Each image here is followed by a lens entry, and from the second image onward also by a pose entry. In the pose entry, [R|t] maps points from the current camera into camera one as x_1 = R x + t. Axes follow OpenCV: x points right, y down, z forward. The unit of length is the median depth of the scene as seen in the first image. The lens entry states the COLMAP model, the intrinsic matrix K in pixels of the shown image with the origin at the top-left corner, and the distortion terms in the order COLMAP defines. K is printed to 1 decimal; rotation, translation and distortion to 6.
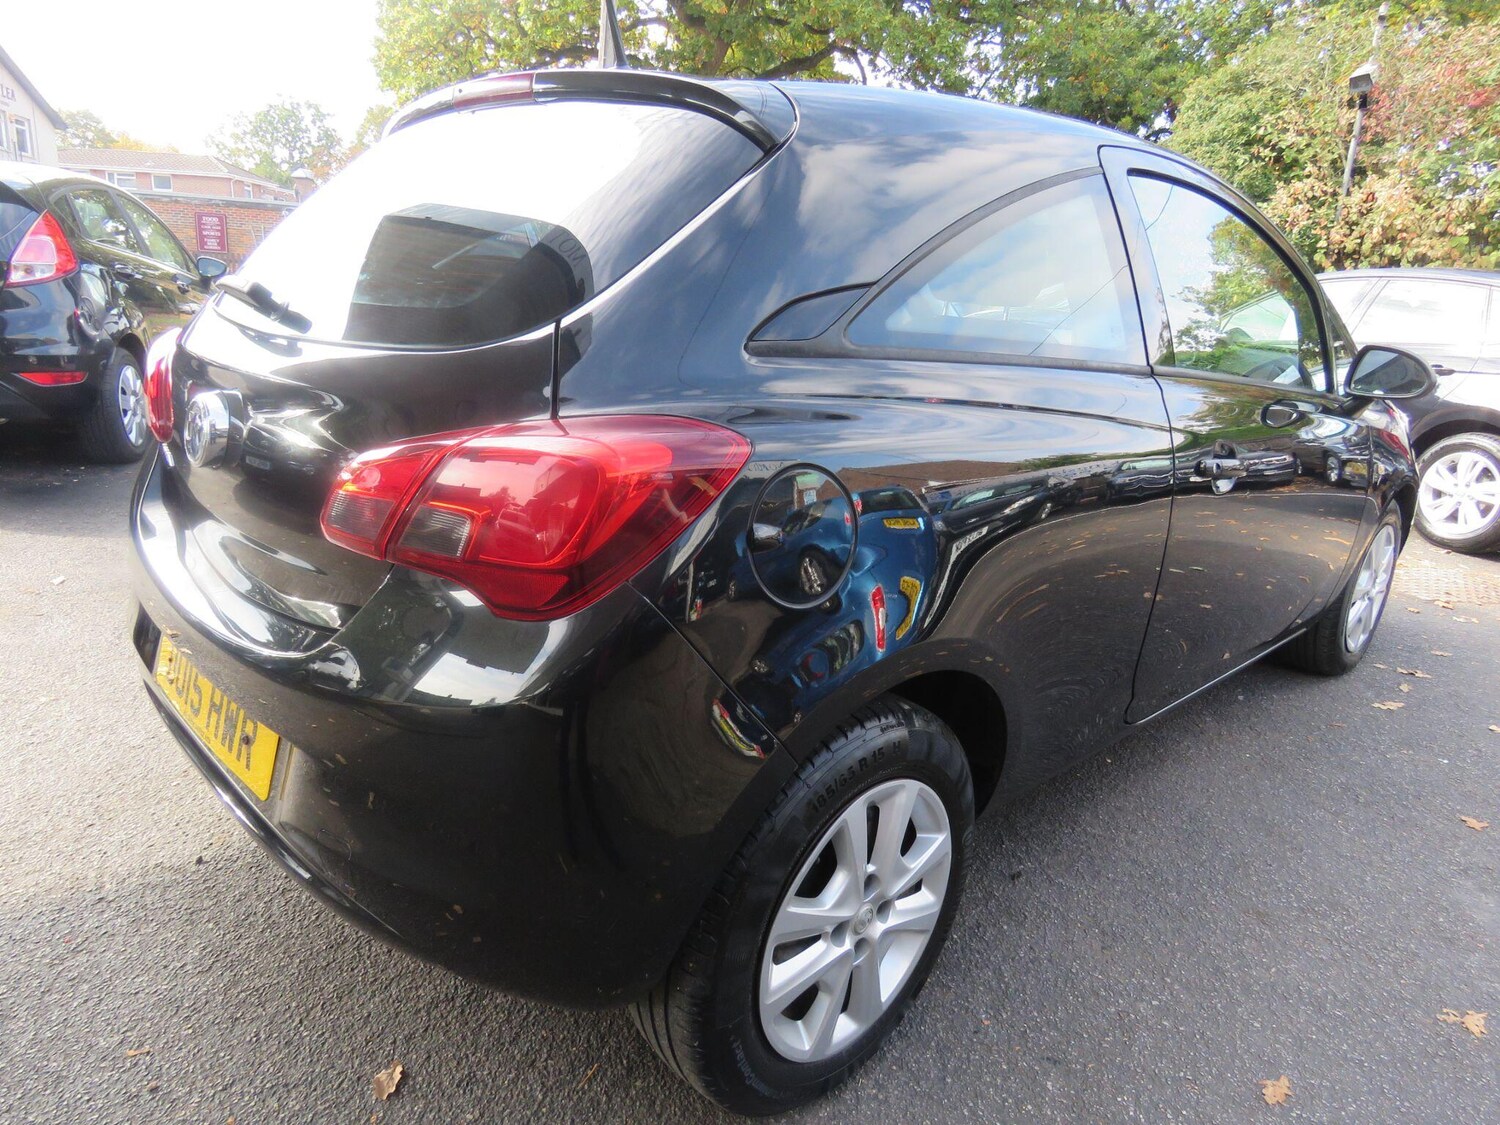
lens RADIAL K [[956.8, 0, 750.4], [0, 956.8, 561.1], [0, 0, 1]] dist [-0.000940, -0.000629]
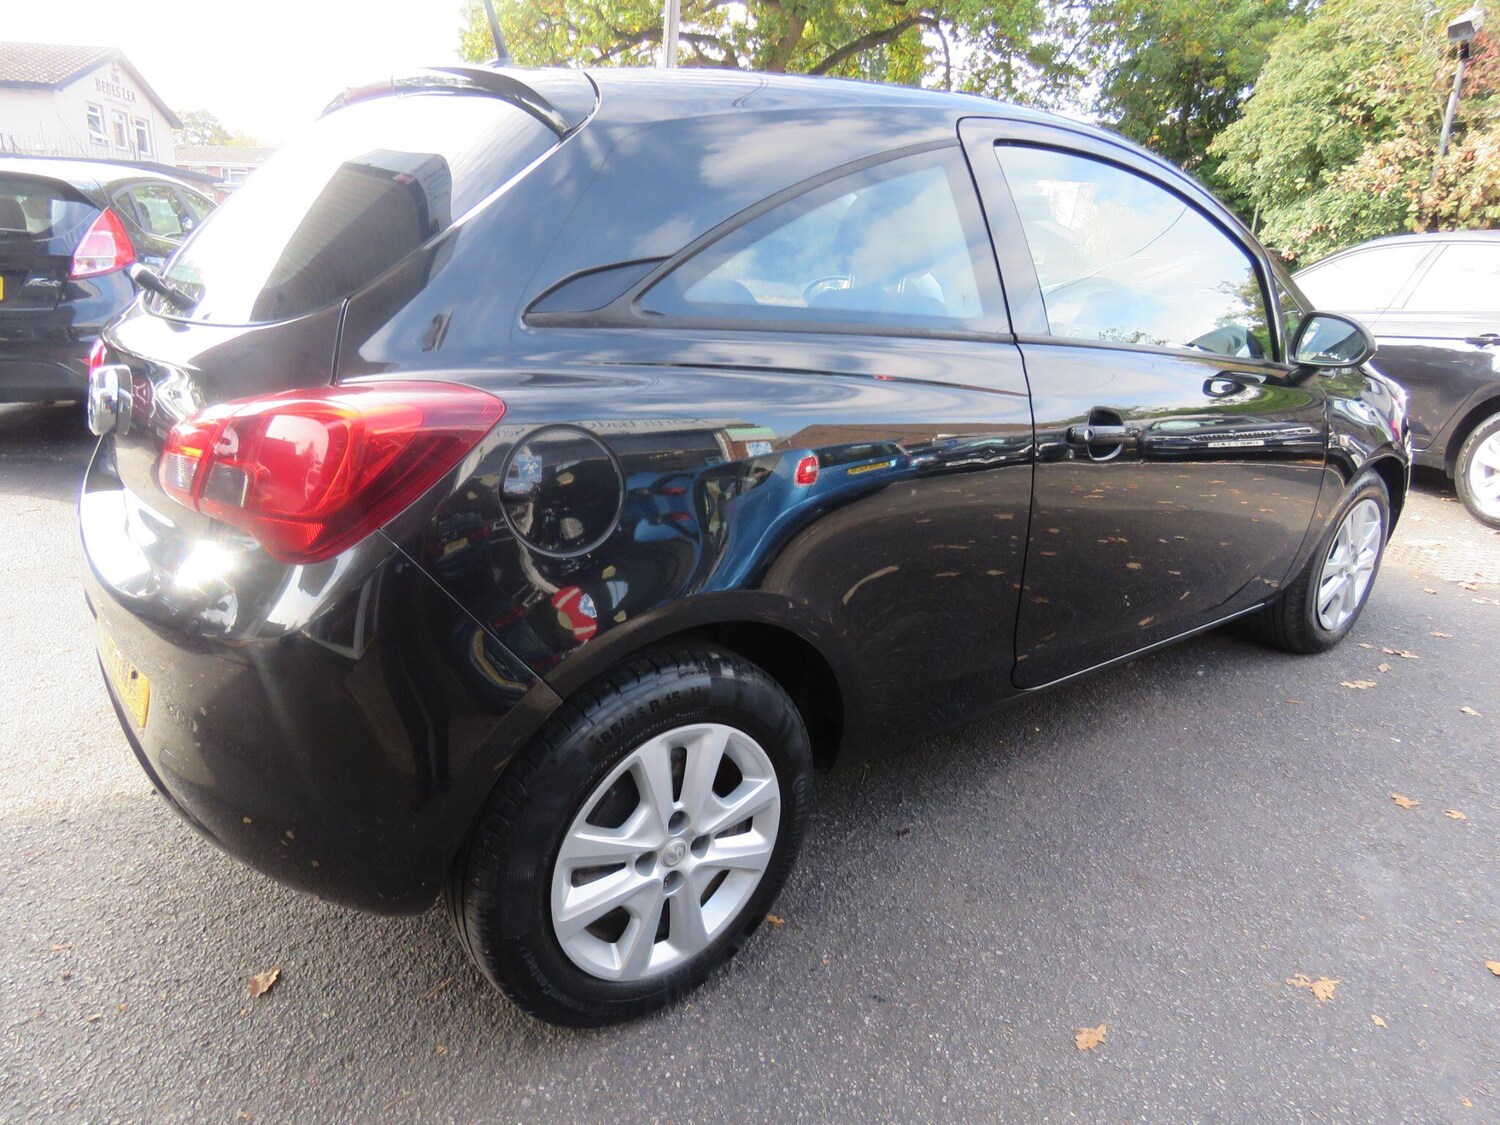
lens RADIAL K [[957.4, 0, 745.6], [0, 957.4, 564.0], [0, 0, 1]] dist [-0.003179, 0.005621]
pose [[0.995460, 0.009474, -0.094712, 0.204906], [-0.007457, 0.999738, 0.021629, 0.017942], [0.094892, -0.020824, 0.995270, -0.038643]]
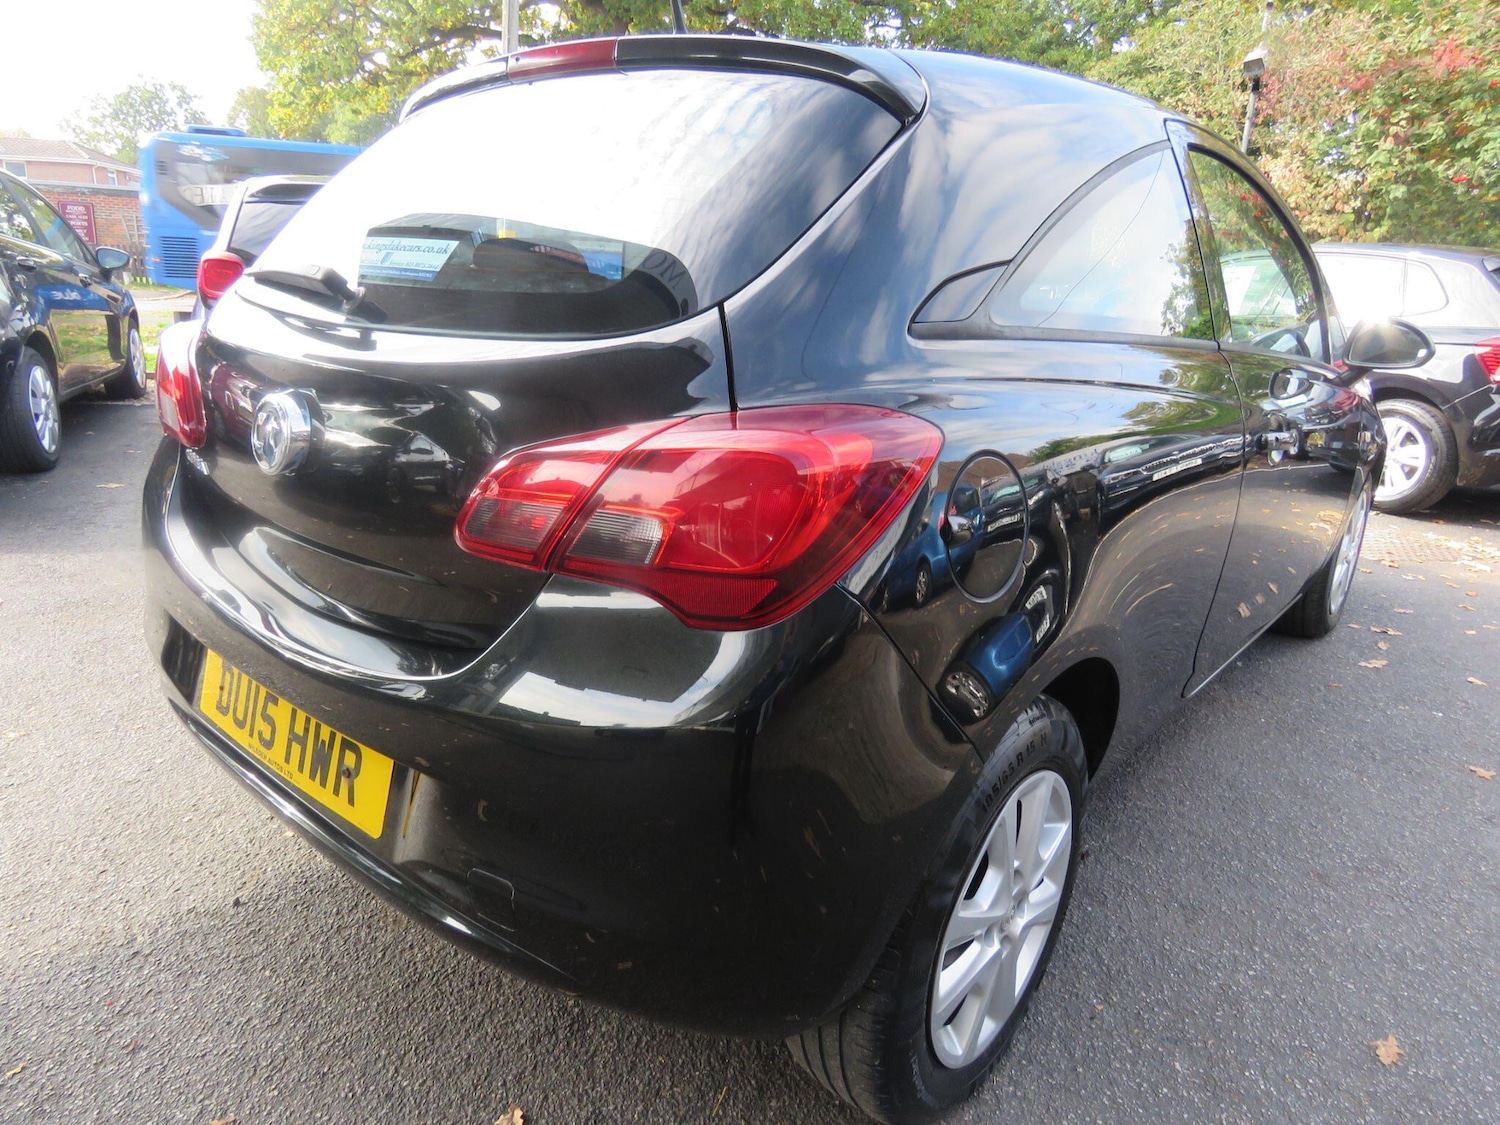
lens RADIAL K [[954.9, 0, 749.6], [0, 954.9, 559.1], [0, 0, 1]] dist [0.001997, -0.004399]
pose [[0.994850, -0.042265, 0.092122, -0.150072], [0.041019, 0.999040, 0.015369, -0.010357], [-0.092684, -0.011511, 0.995629, 0.041464]]
